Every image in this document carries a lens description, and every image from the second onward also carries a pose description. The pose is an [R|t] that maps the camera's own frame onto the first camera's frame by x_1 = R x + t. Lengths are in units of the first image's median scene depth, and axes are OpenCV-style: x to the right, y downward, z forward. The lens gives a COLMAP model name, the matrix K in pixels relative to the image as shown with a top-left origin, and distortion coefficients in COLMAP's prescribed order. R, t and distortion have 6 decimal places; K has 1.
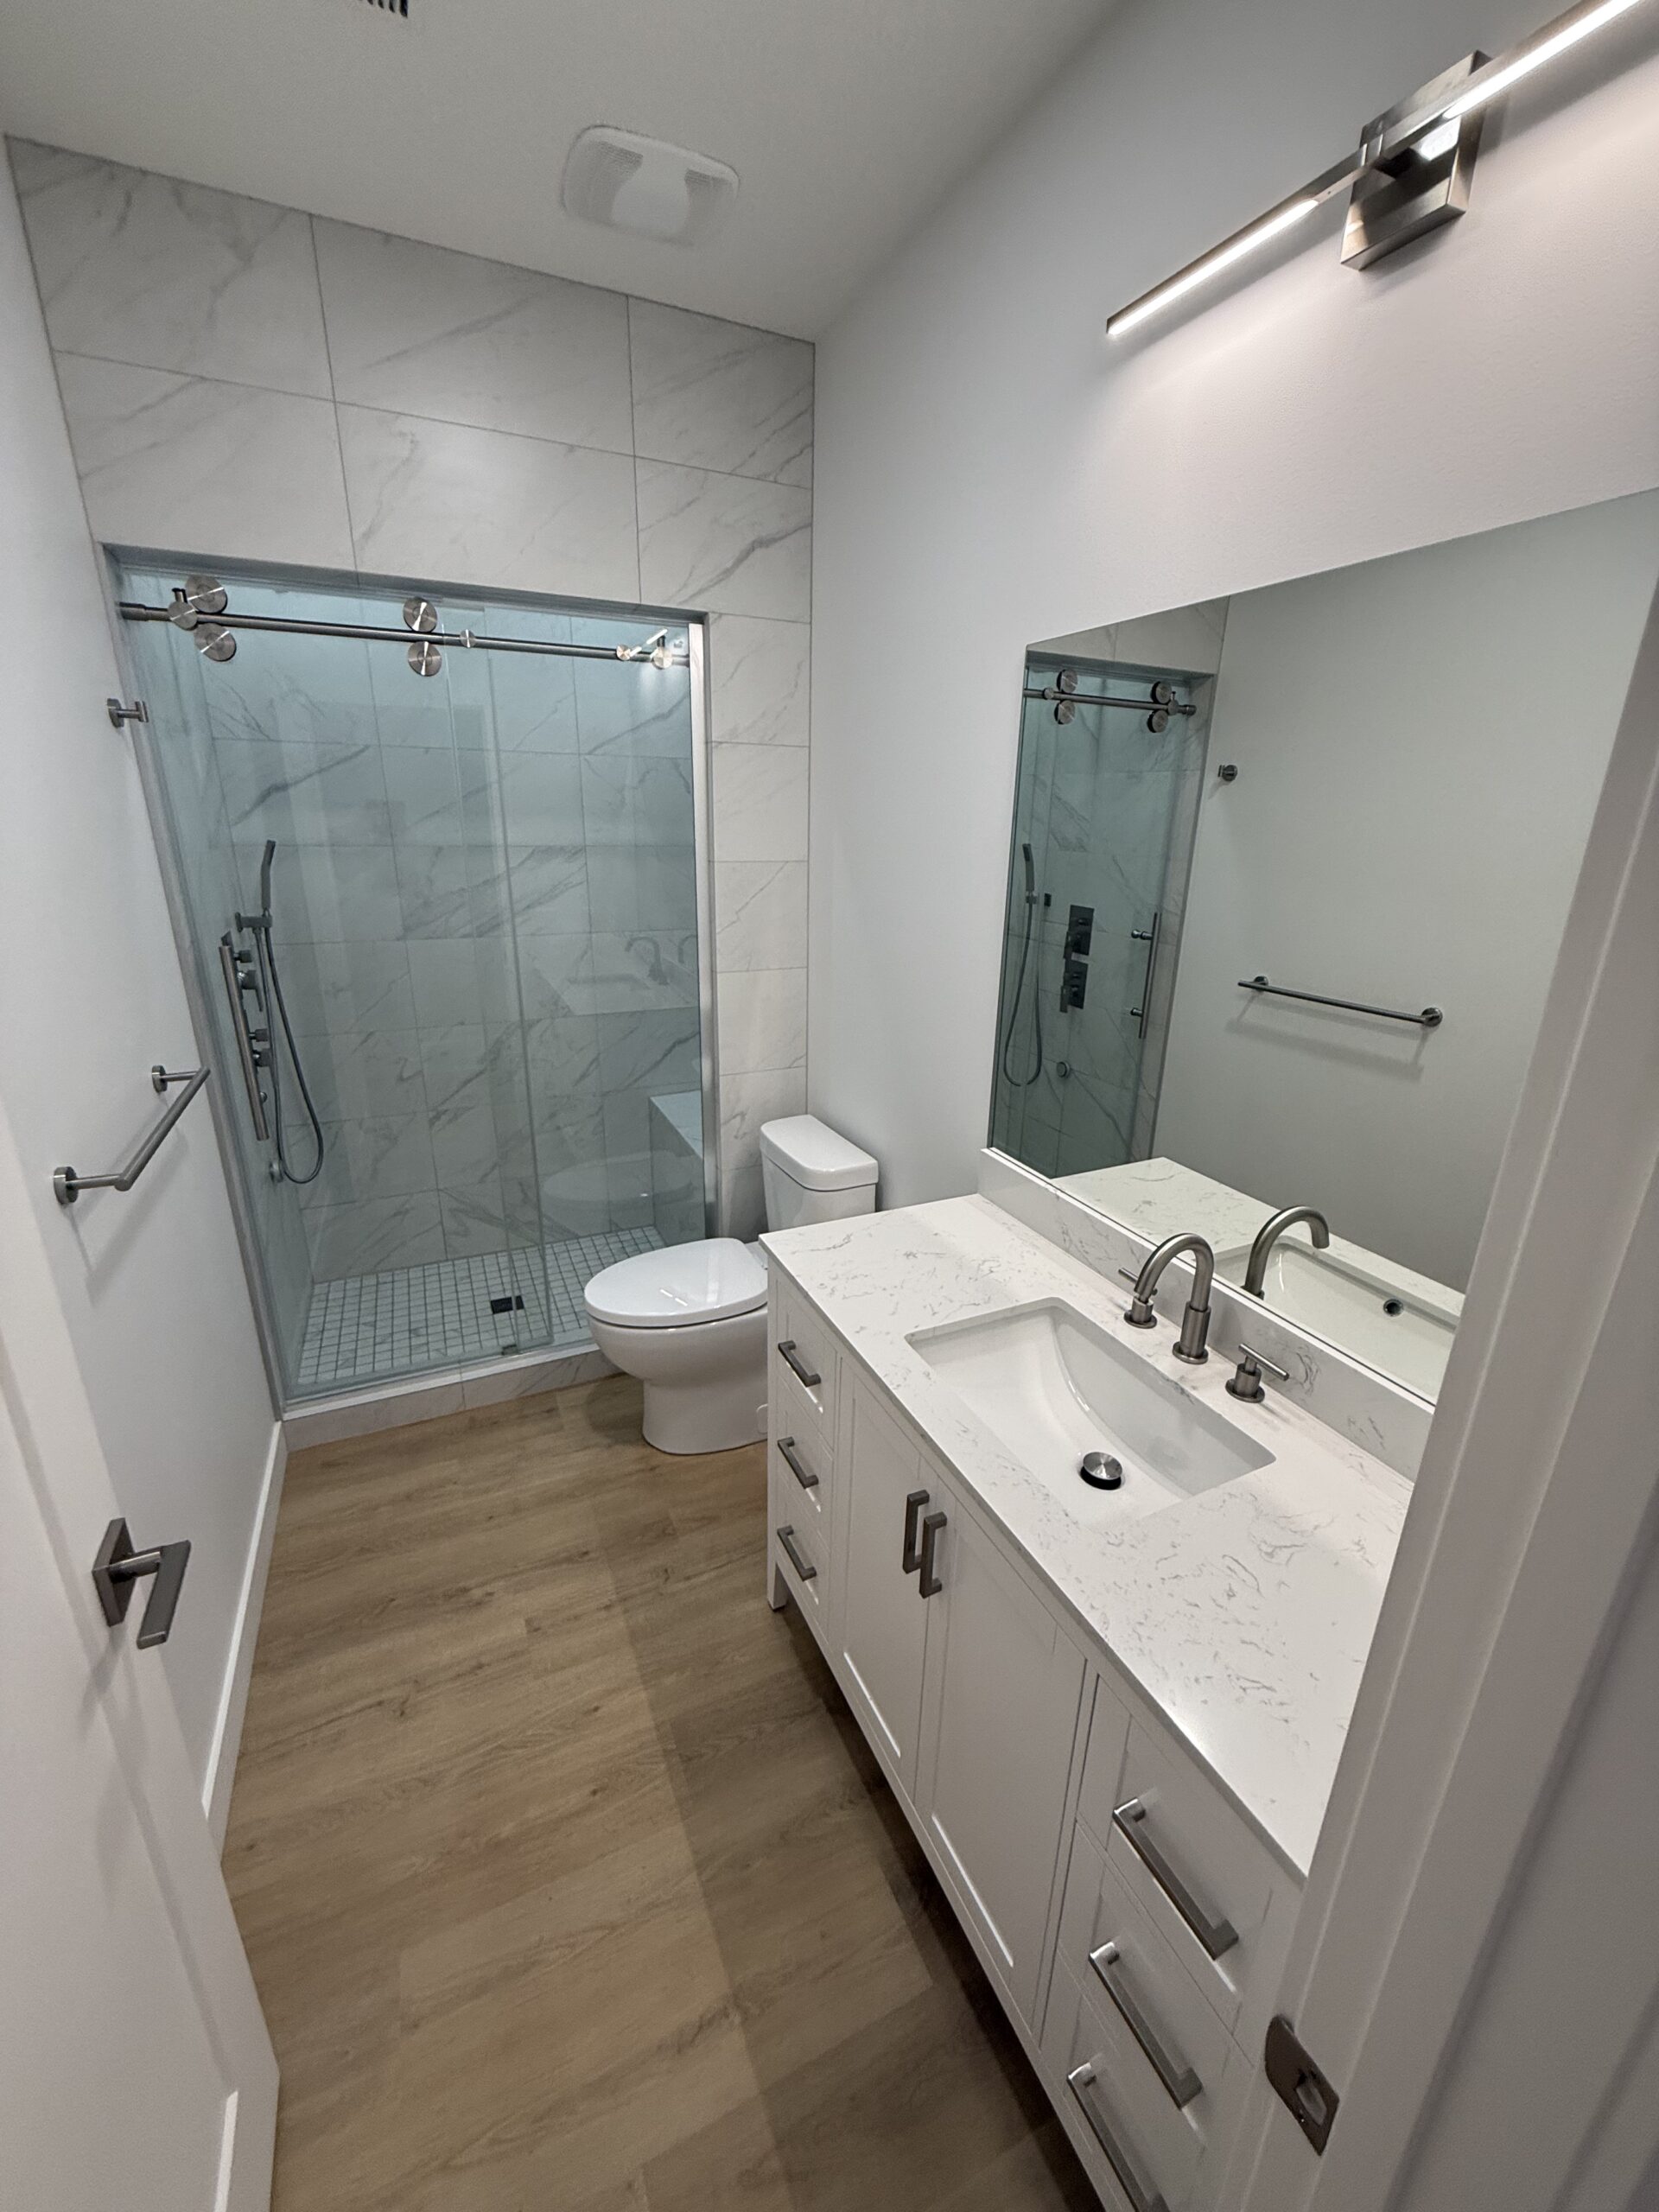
lens RADIAL K [[882.2, 0, 826.4], [0, 882.2, 1092.7], [0, 0, 1]] dist [0.001153, 0.000112]
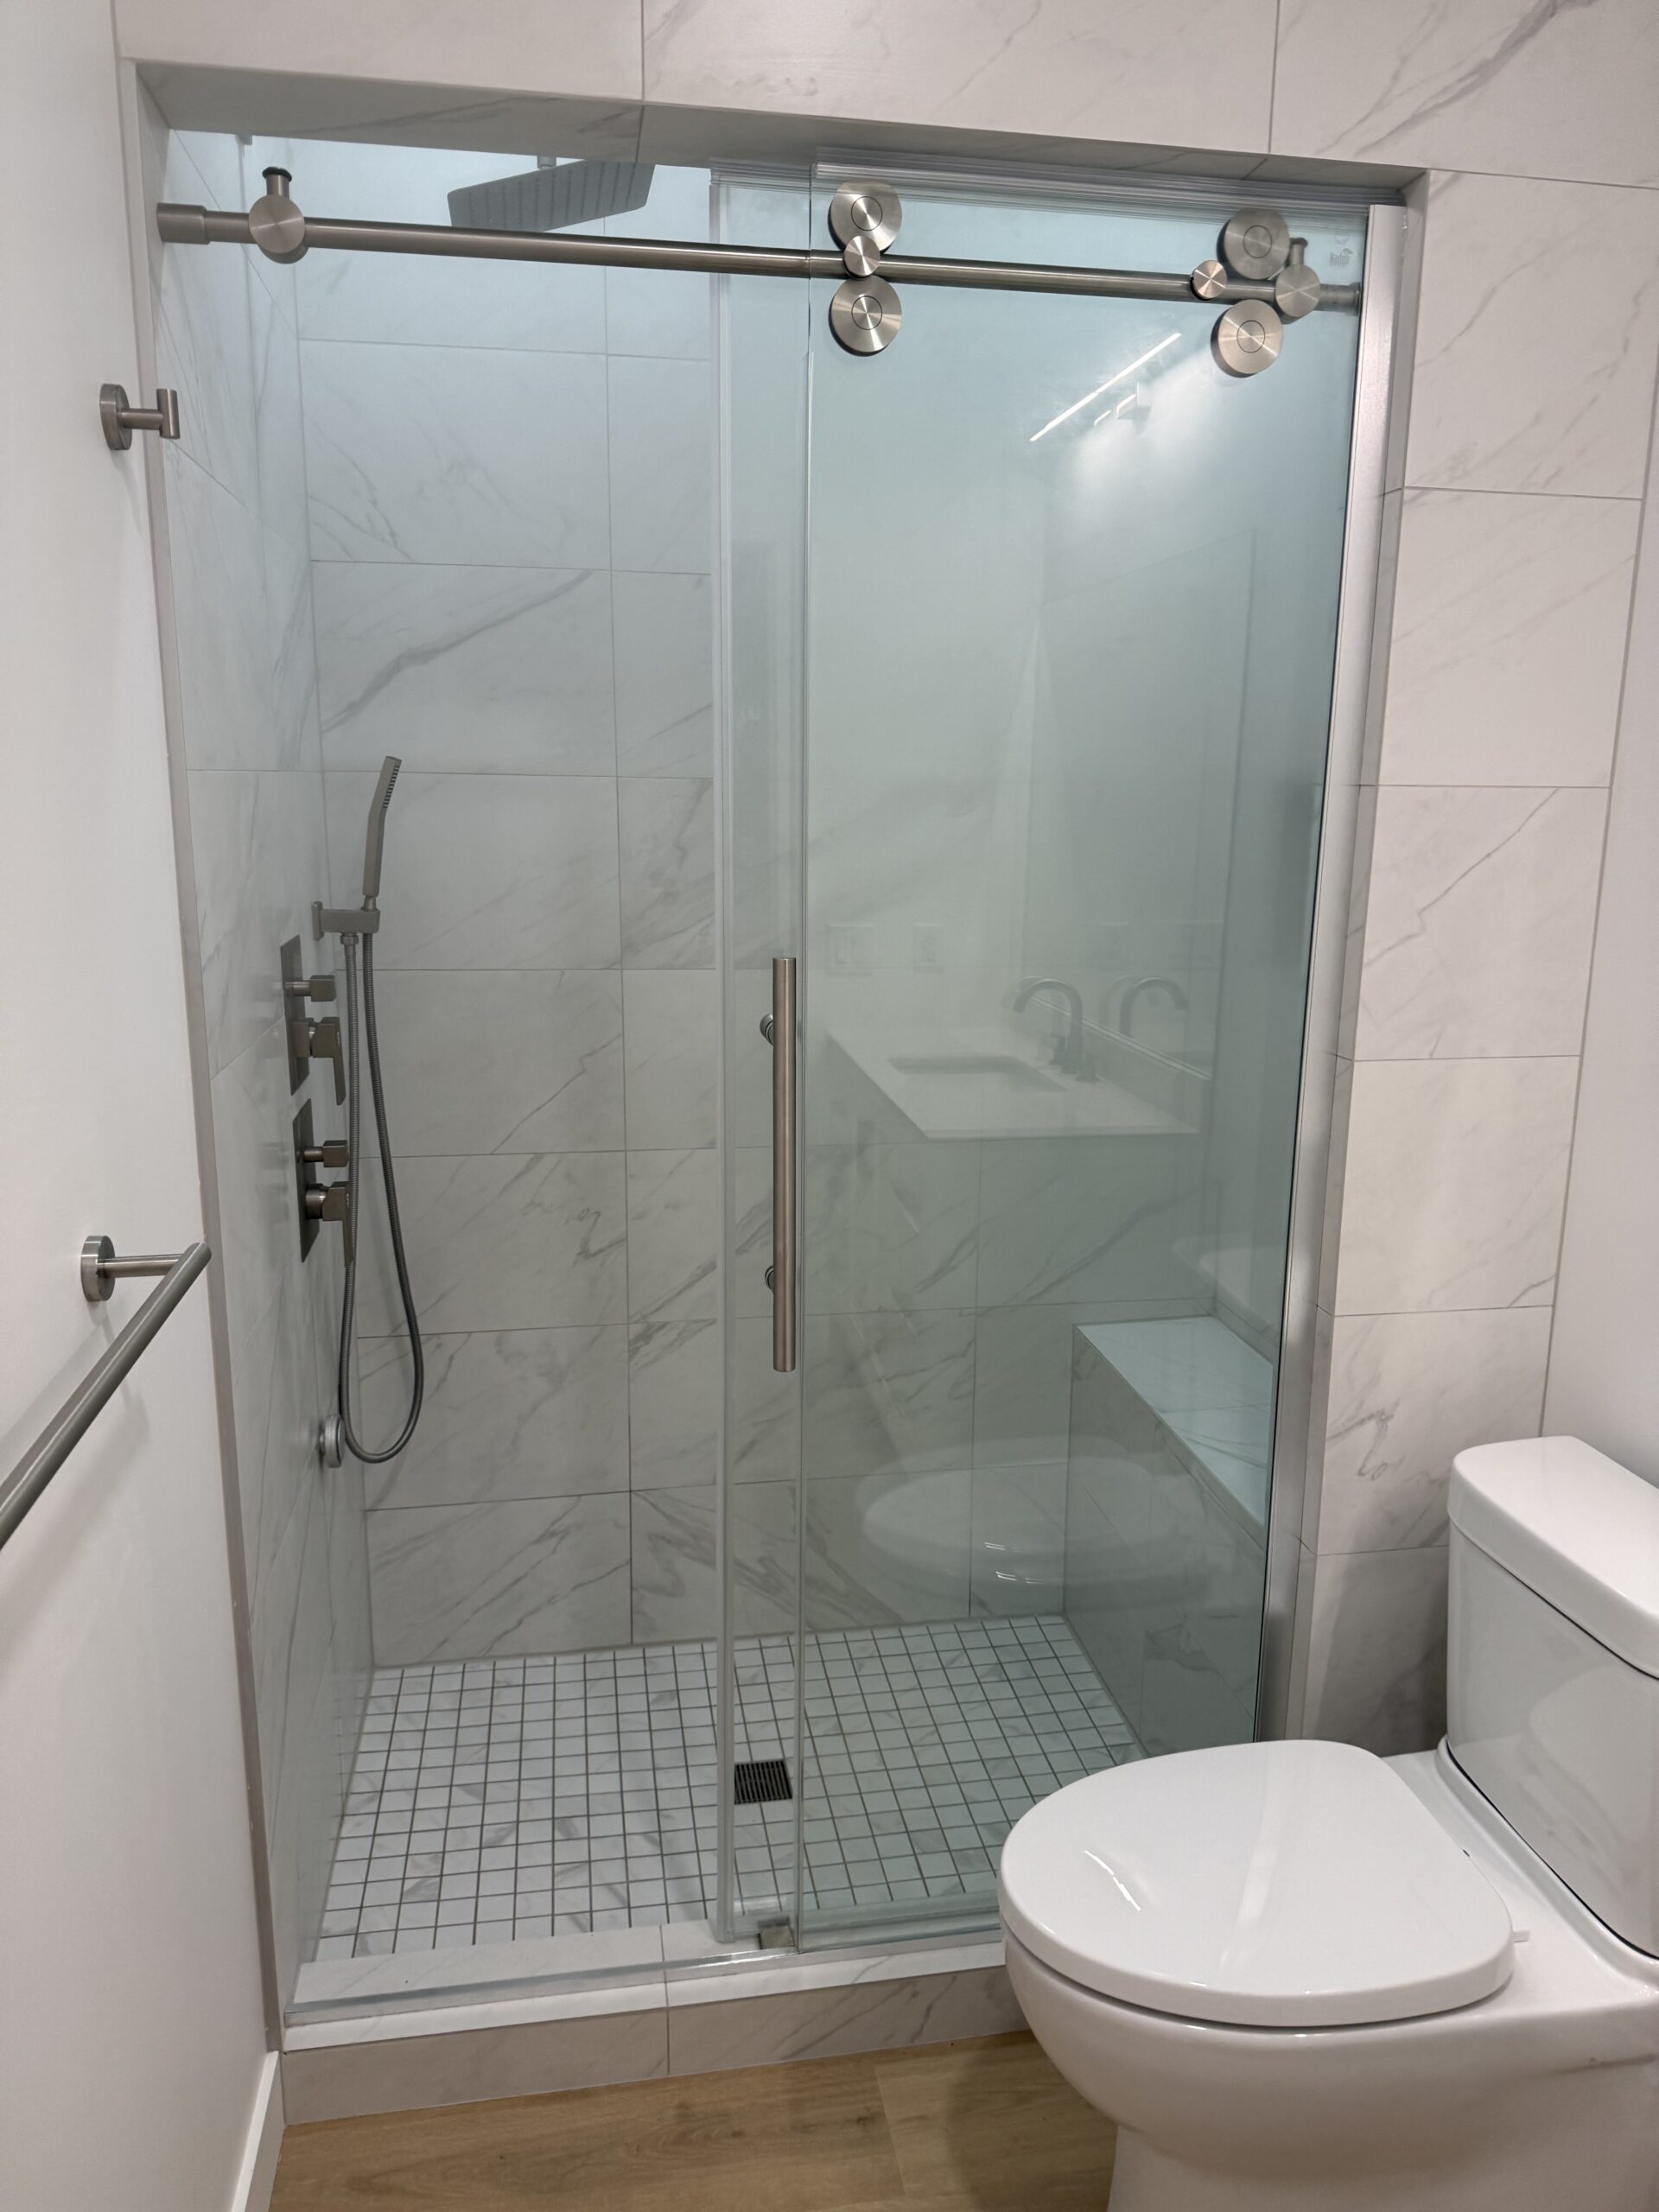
lens RADIAL K [[1555.1, 0, 829.5], [0, 1555.1, 1106.0], [0, 0, 1]] dist [0.093568, -0.119626]
pose [[0.964724, 0.046880, -0.259055, -0.159095], [-0.074157, 0.992563, -0.096540, -0.027404], [0.252602, 0.112345, 0.961026, 0.242147]]
